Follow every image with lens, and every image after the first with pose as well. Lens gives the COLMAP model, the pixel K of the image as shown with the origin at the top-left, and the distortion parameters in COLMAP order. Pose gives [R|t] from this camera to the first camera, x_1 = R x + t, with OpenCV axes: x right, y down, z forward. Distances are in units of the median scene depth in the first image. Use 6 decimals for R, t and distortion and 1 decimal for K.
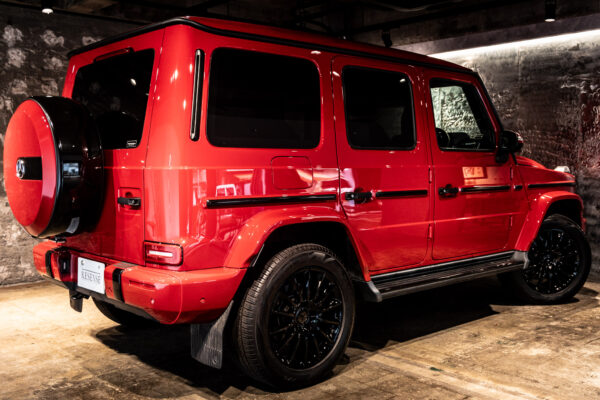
lens RADIAL K [[636.7, 0, 301.0], [0, 636.7, 200.3], [0, 0, 1]] dist [-0.021009, 0.000000]
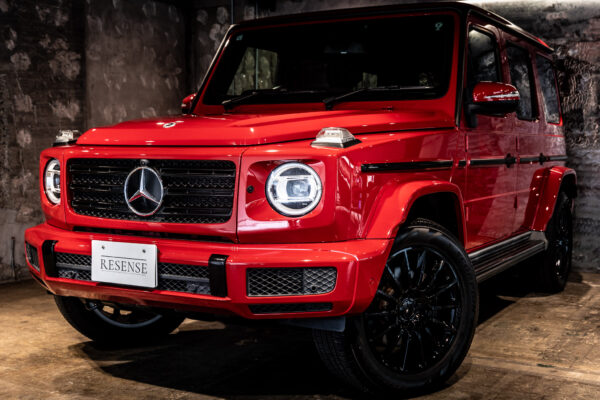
lens RADIAL K [[780.9, 0, 298.6], [0, 780.9, 196.9], [0, 0, 1]] dist [-0.029357, 0.000000]
pose [[0.953273, -0.012586, 0.301849, -0.379125], [0.017752, 0.999739, -0.014377, 0.052548], [-0.301589, 0.019064, 0.953247, 0.120980]]
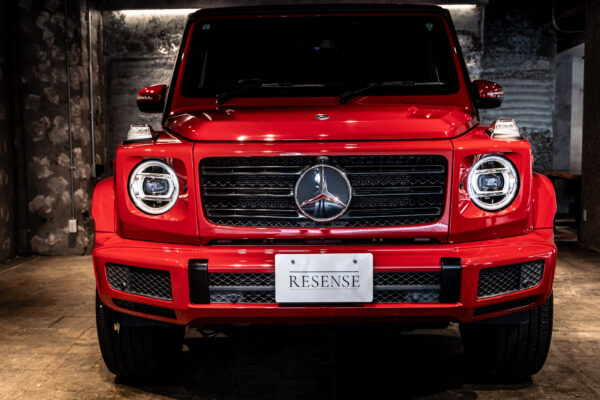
lens RADIAL K [[702.6, 0, 301.4], [0, 702.6, 195.8], [0, 0, 1]] dist [-0.051314, 0.000000]
pose [[0.717112, -0.057541, 0.694578, -0.728792], [0.064125, 0.997806, 0.016455, 0.023921], [-0.694001, 0.032739, 0.719229, 0.483436]]
